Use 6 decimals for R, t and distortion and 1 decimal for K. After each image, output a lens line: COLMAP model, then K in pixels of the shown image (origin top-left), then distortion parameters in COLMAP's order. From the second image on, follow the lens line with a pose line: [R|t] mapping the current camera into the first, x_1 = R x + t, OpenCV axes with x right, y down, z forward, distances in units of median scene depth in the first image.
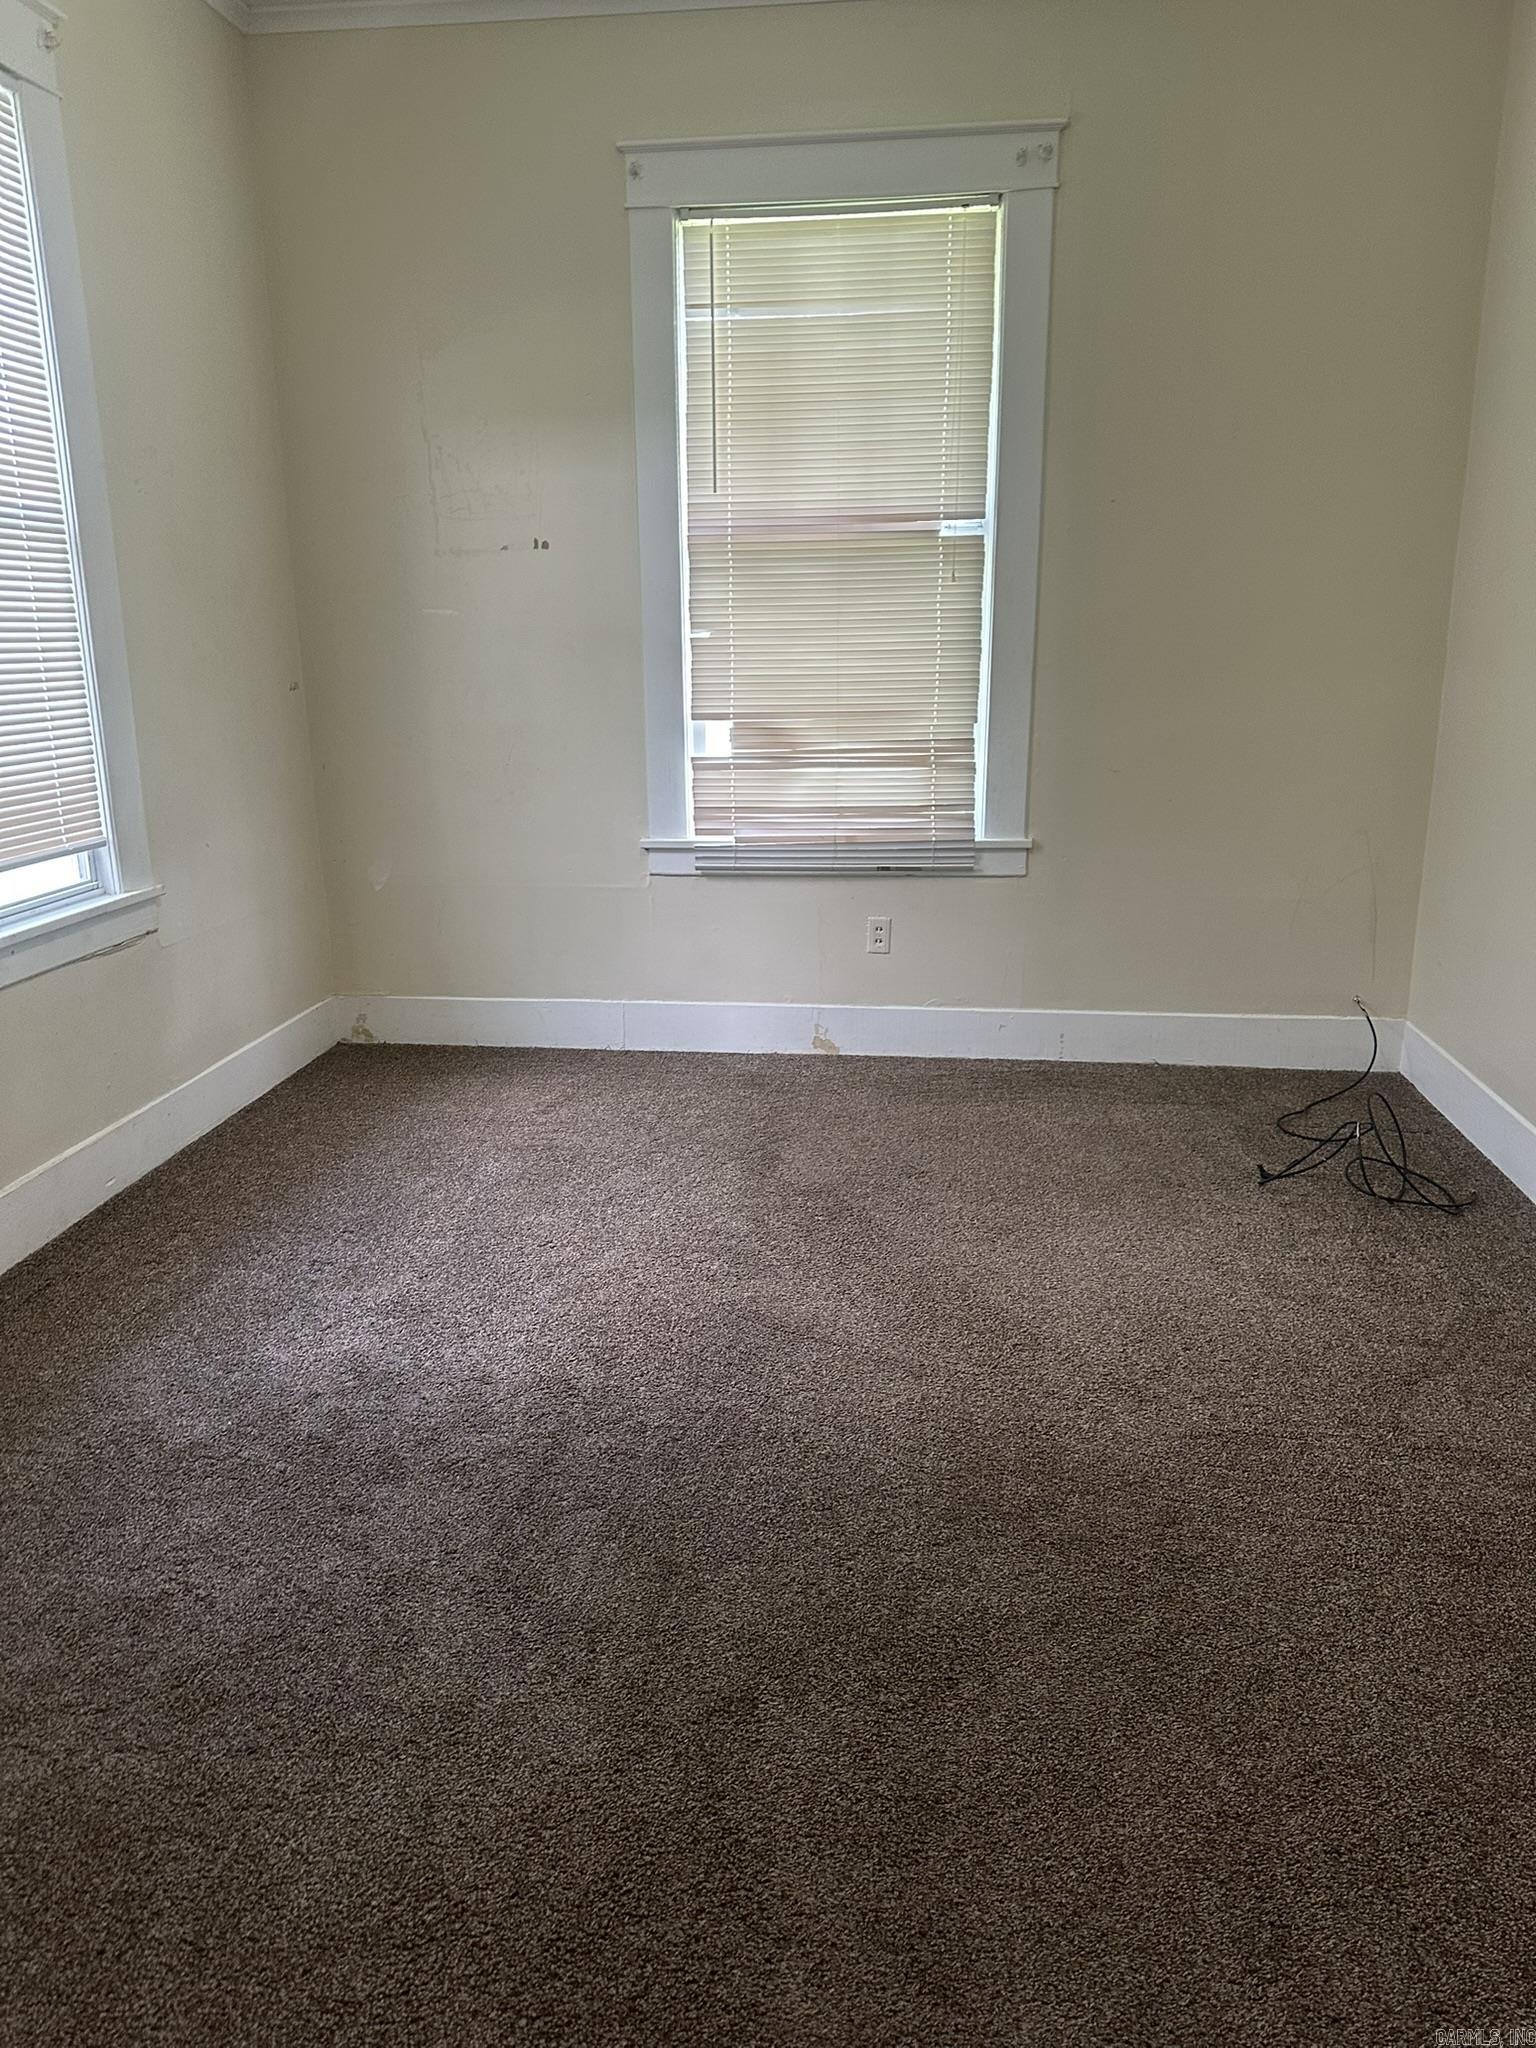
lens RADIAL K [[1438.0, 0, 714.6], [0, 1438.0, 1071.4], [0, 0, 1]] dist [0.034893, -0.053808]
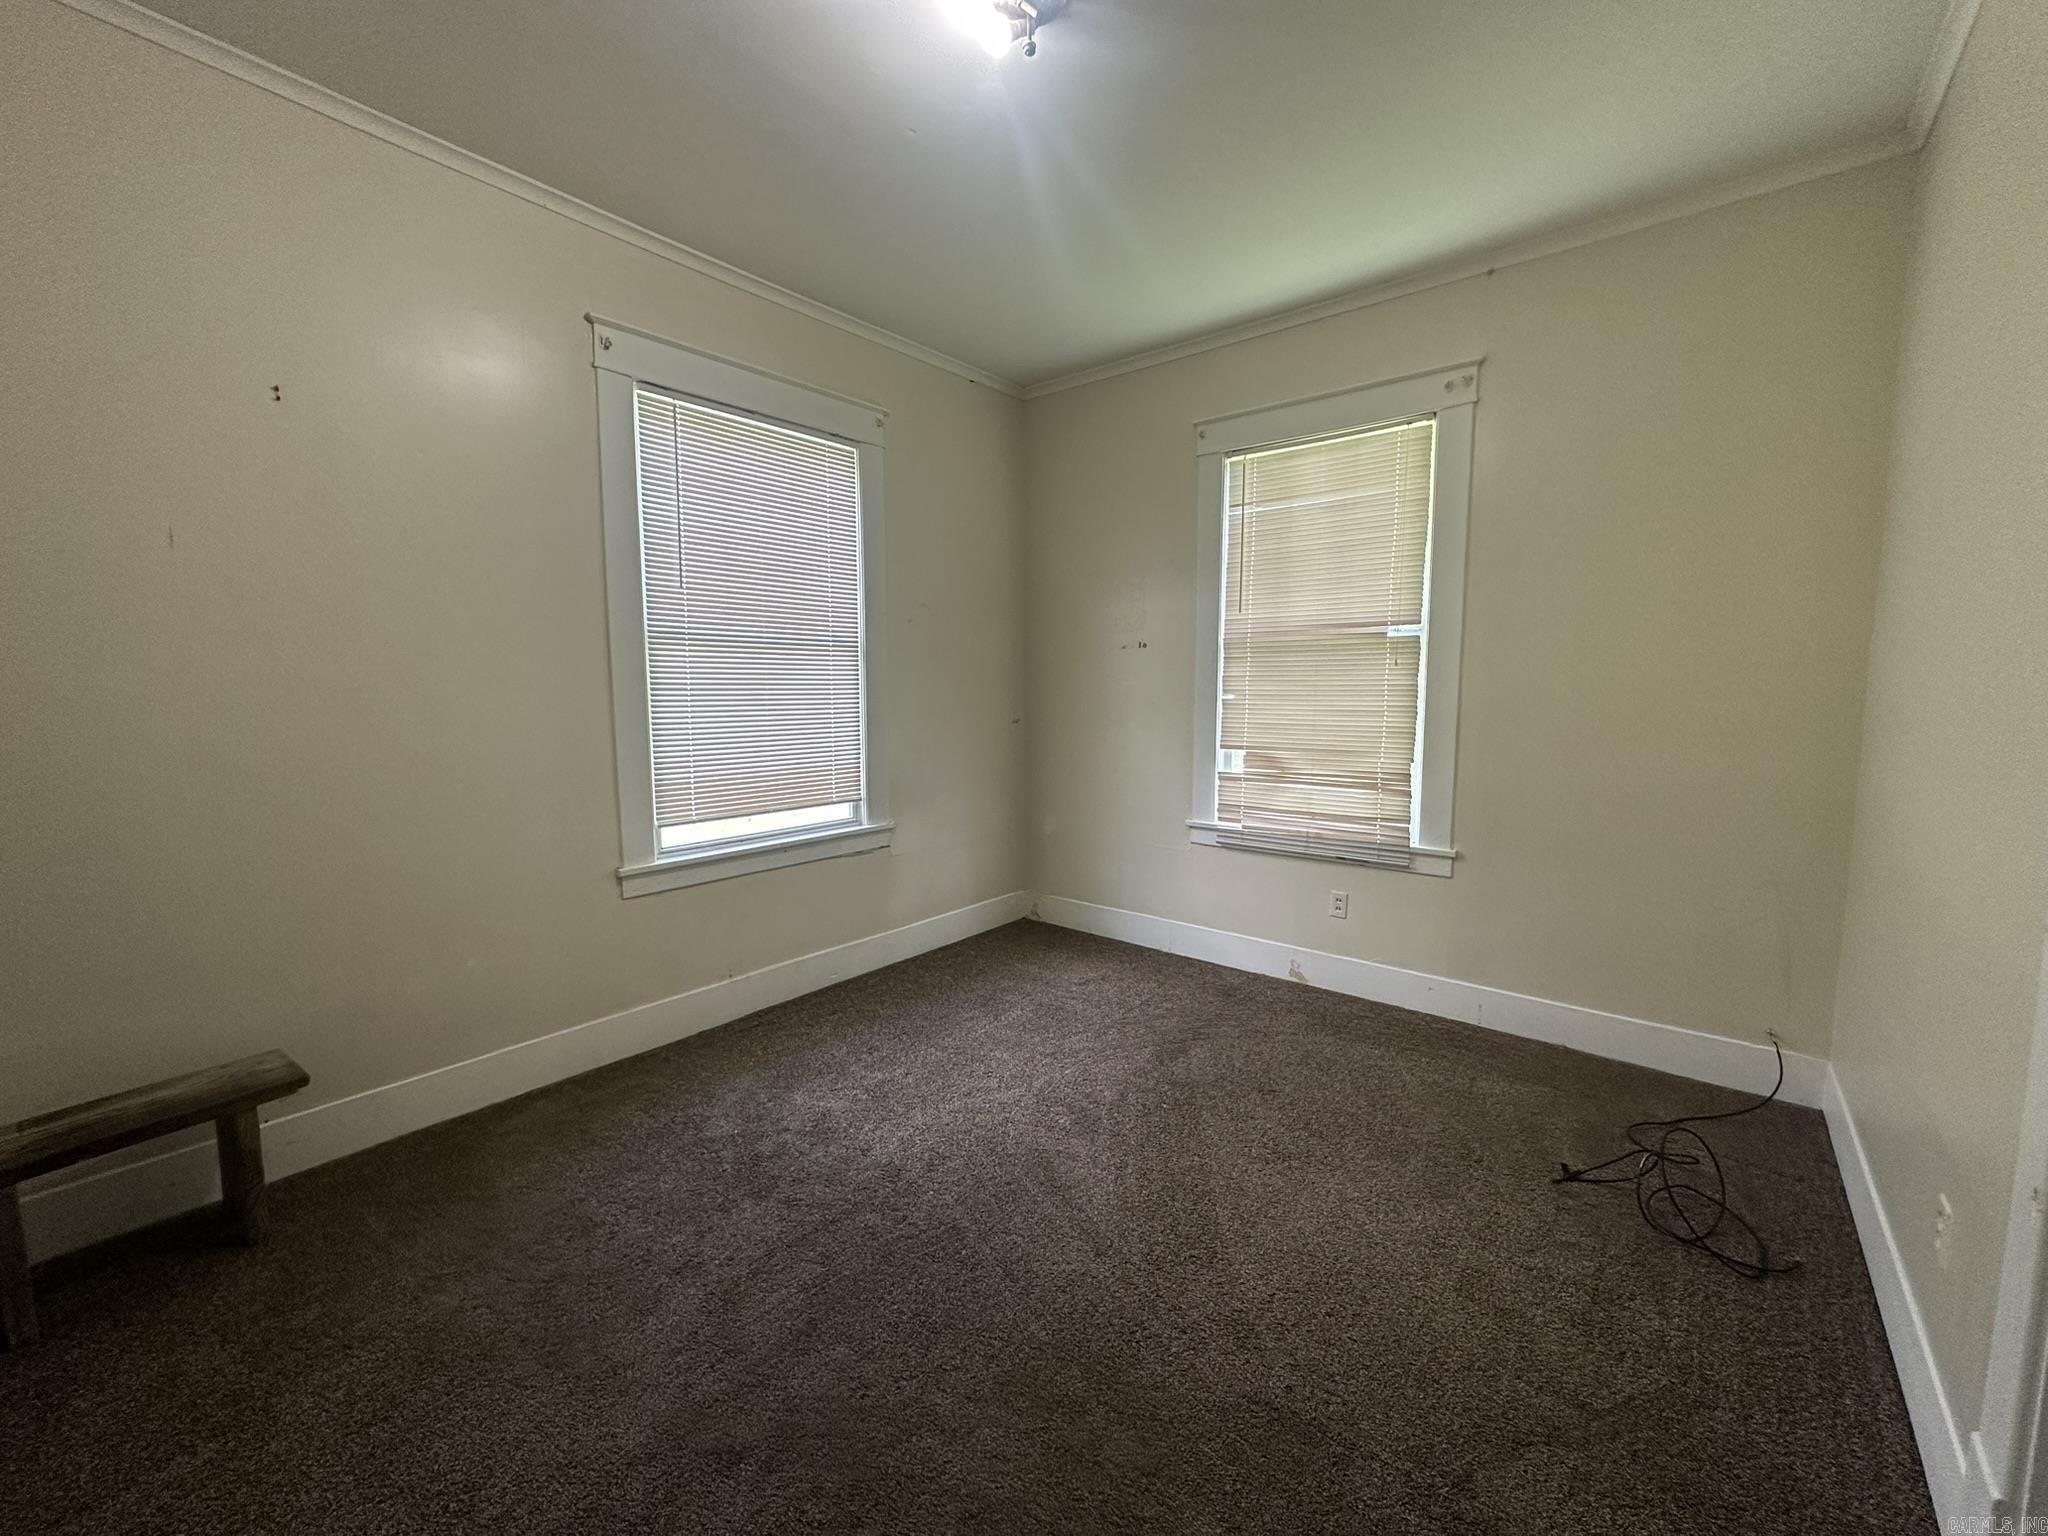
lens RADIAL K [[819.2, 0, 1016.0], [0, 819.2, 770.0], [0, 0, 1]] dist [-0.004645, -0.000233]
pose [[0.841934, 0.066788, -0.535431, 0.288271], [-0.161104, 0.978163, -0.131313, -0.072383], [0.514969, 0.196817, 0.834308, 0.154066]]
